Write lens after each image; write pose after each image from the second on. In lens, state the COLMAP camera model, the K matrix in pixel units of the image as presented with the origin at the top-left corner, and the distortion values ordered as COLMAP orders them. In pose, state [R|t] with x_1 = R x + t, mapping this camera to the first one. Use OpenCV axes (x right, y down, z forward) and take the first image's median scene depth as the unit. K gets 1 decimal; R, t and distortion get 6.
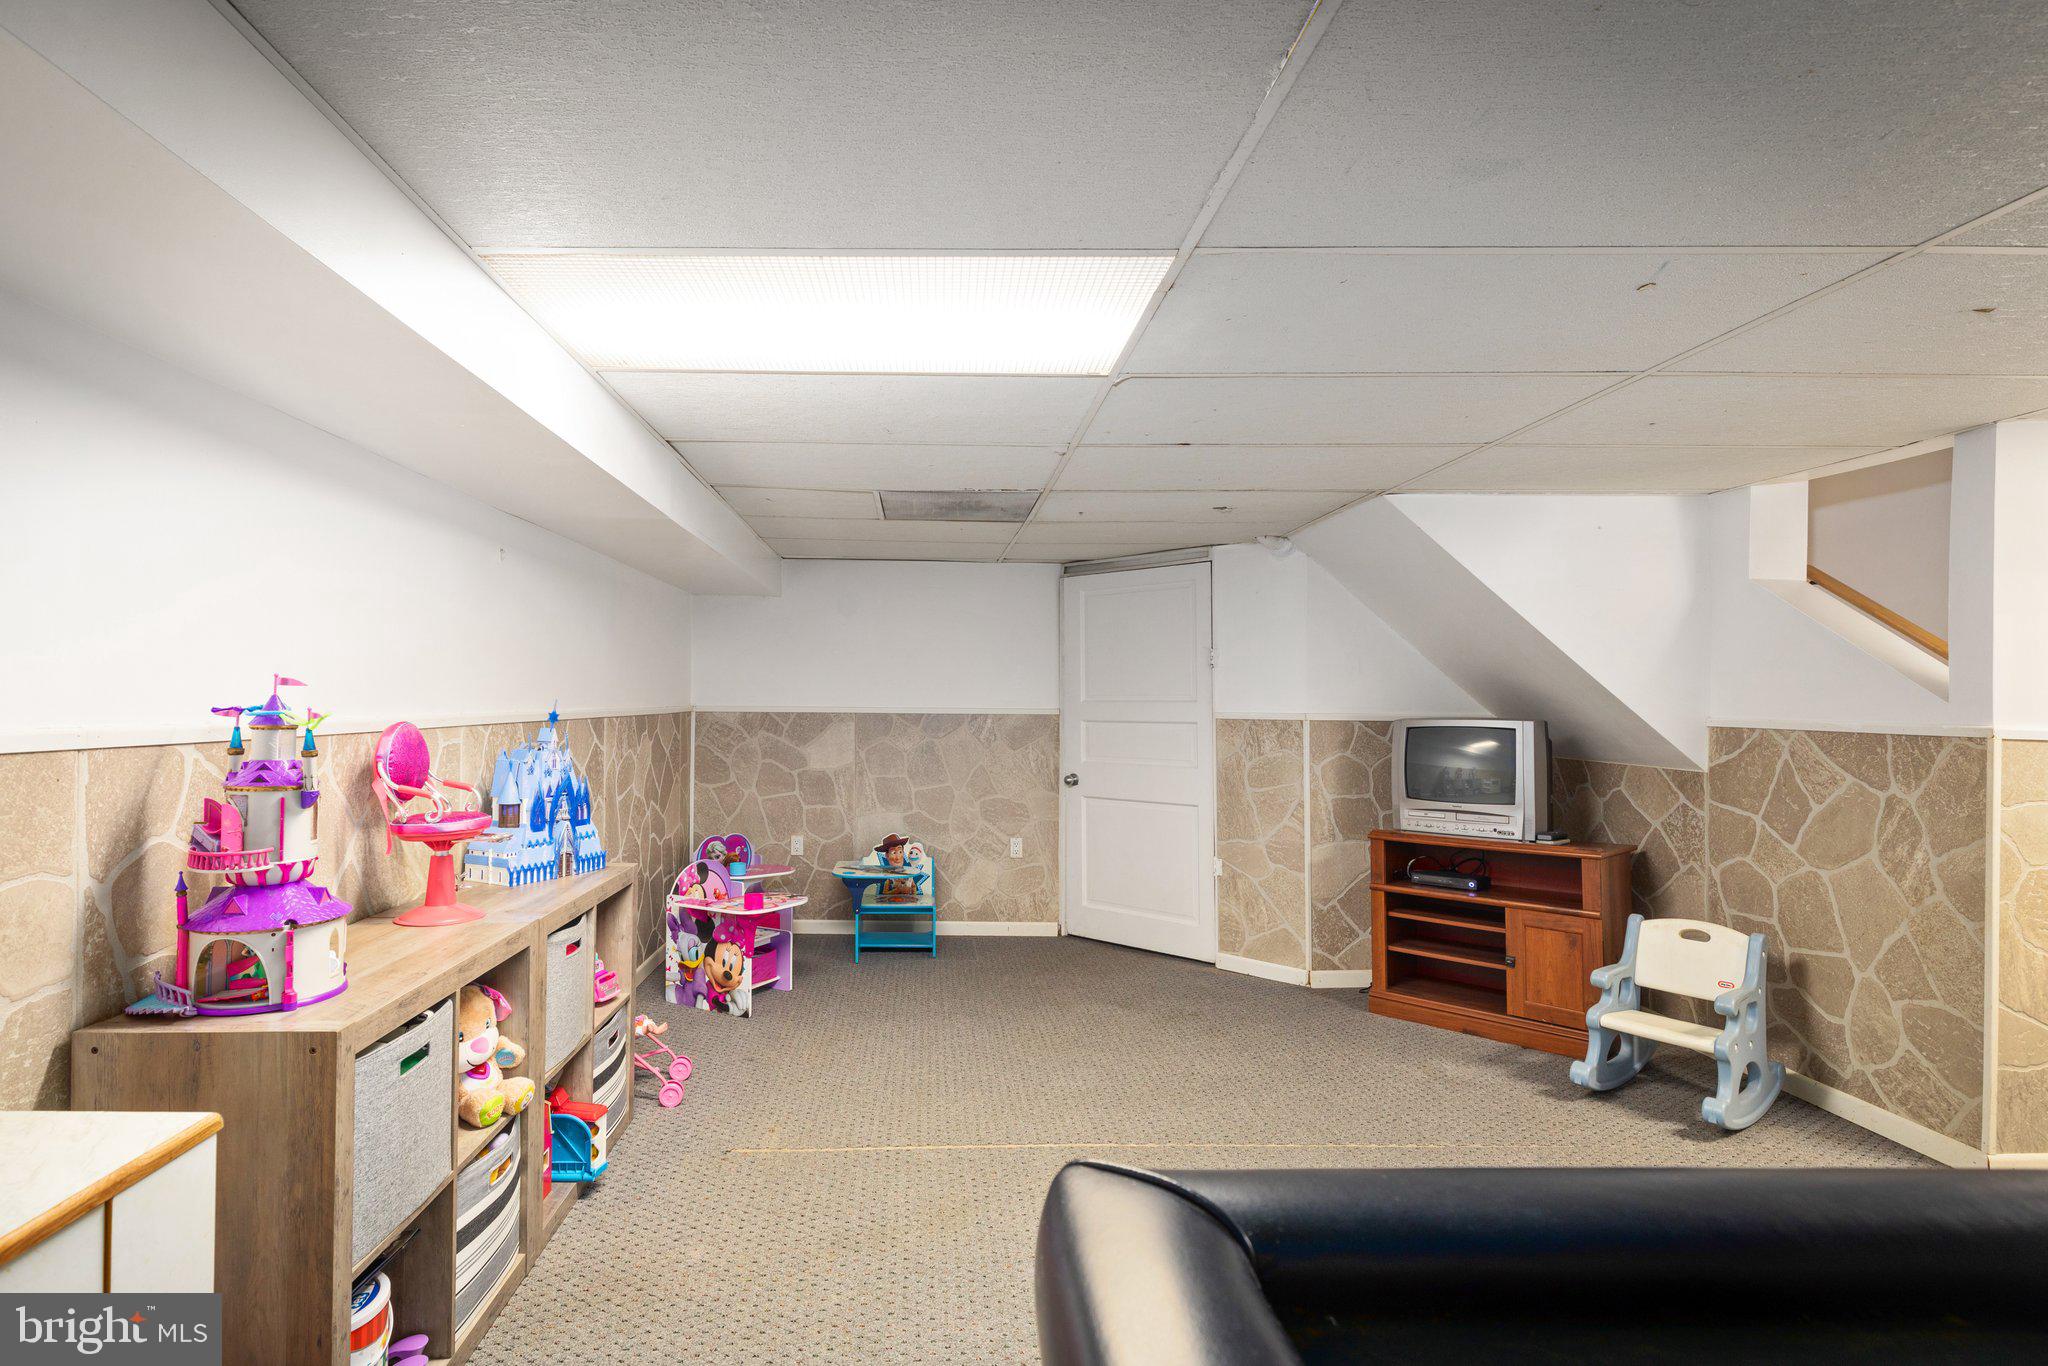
lens RADIAL K [[928.9, 0, 1016.2], [0, 928.9, 703.7], [0, 0, 1]] dist [0.016583, -0.000470]
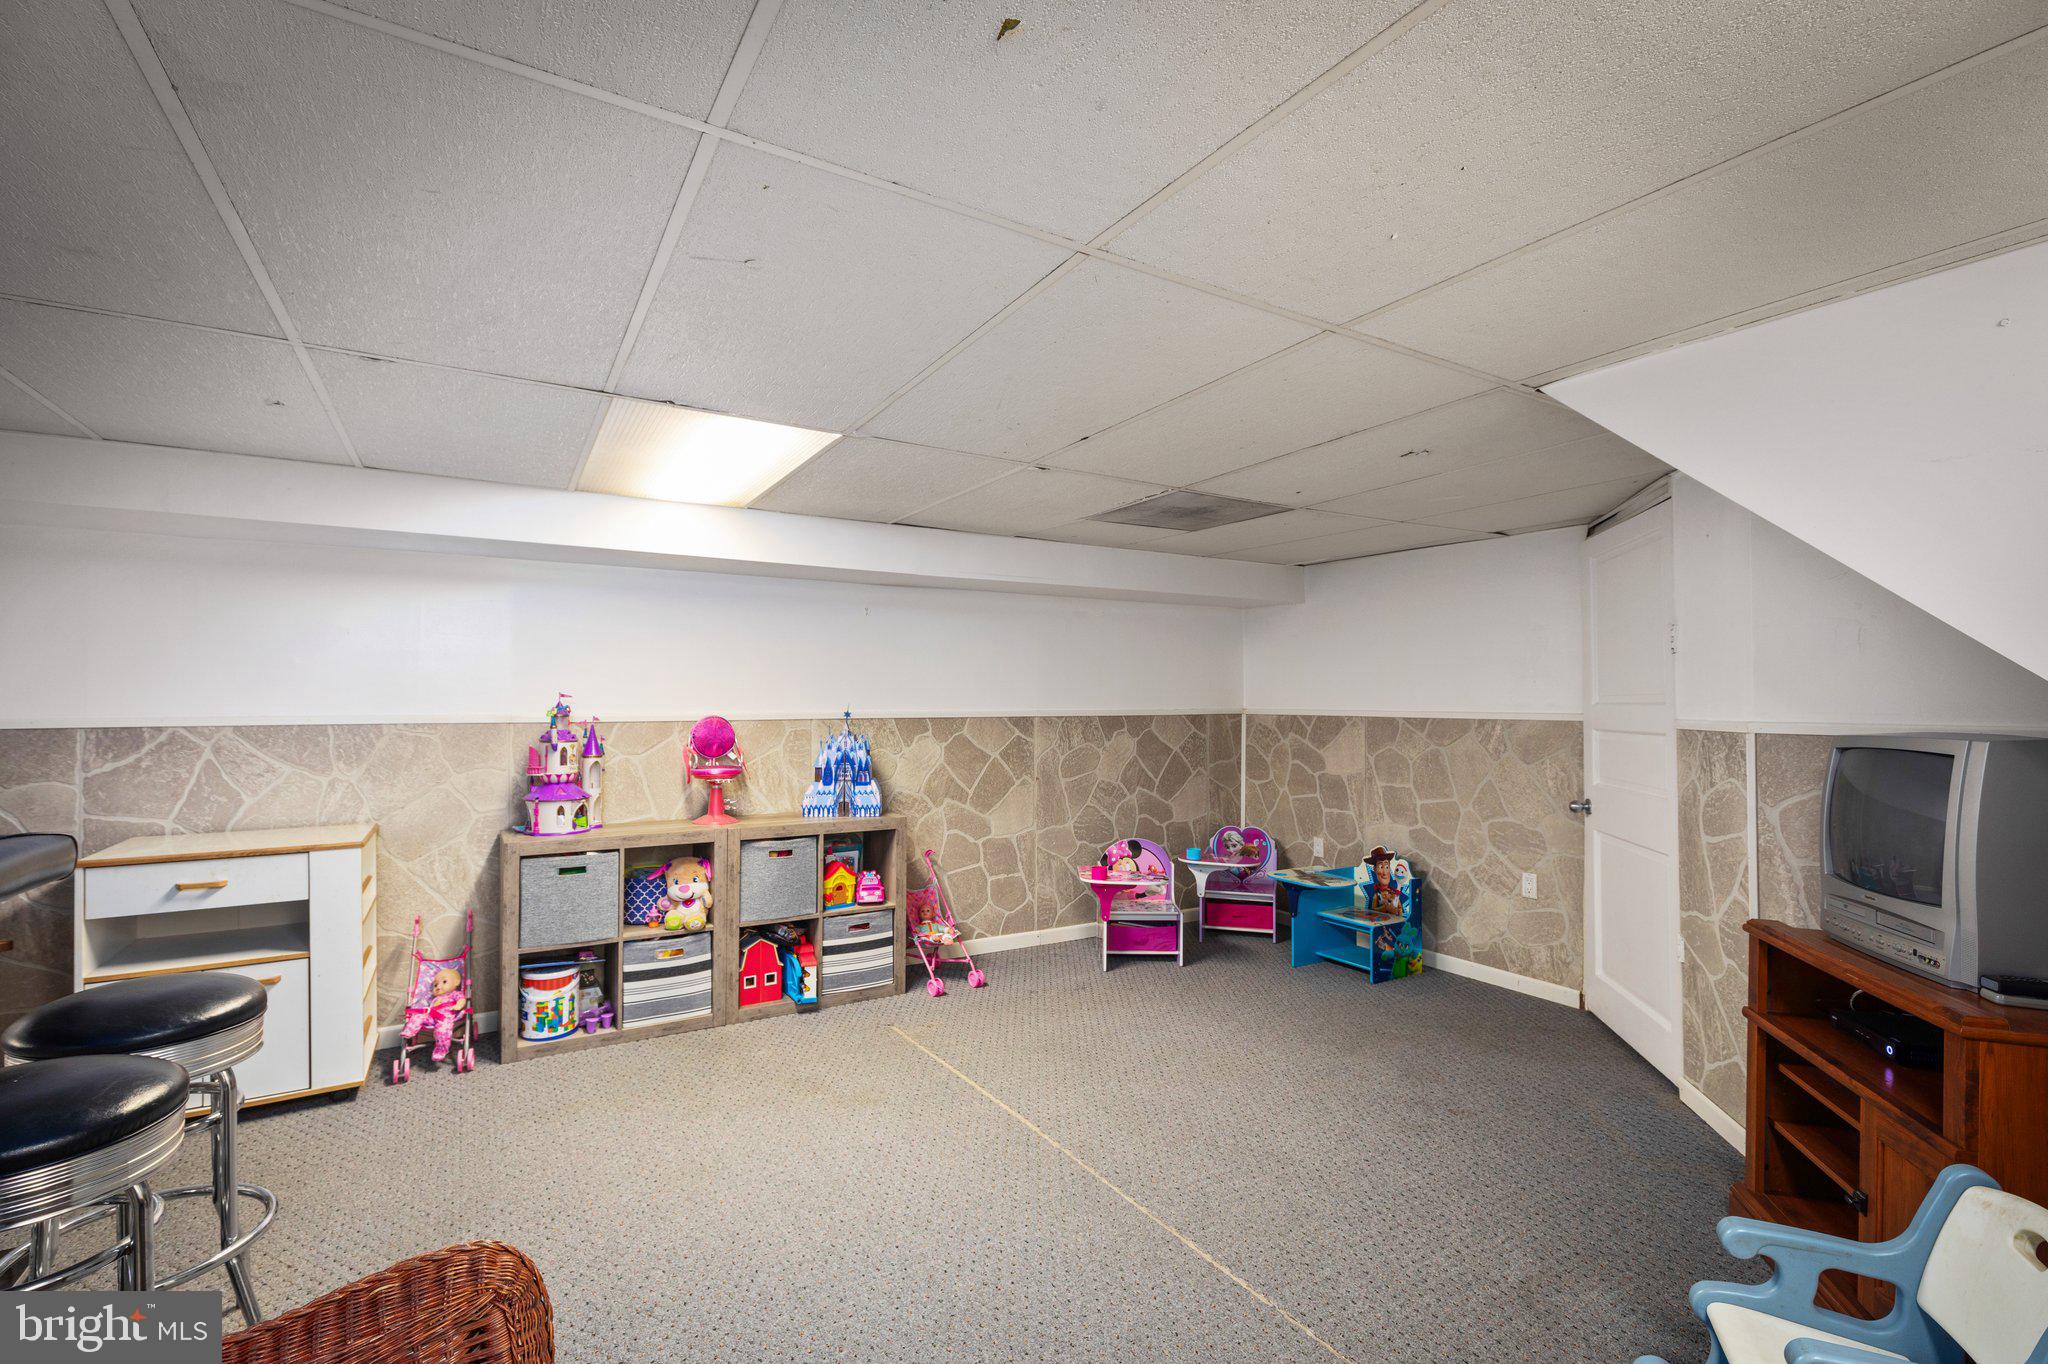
lens RADIAL K [[928.9, 0, 1016.2], [0, 928.9, 702.7], [0, 0, 1]] dist [0.016583, -0.000470]
pose [[0.528397, -0.002463, -0.848994, 0.452937], [-0.000559, 0.999995, -0.003249, -0.000781], [0.848998, 0.002191, 0.528392, 0.191564]]
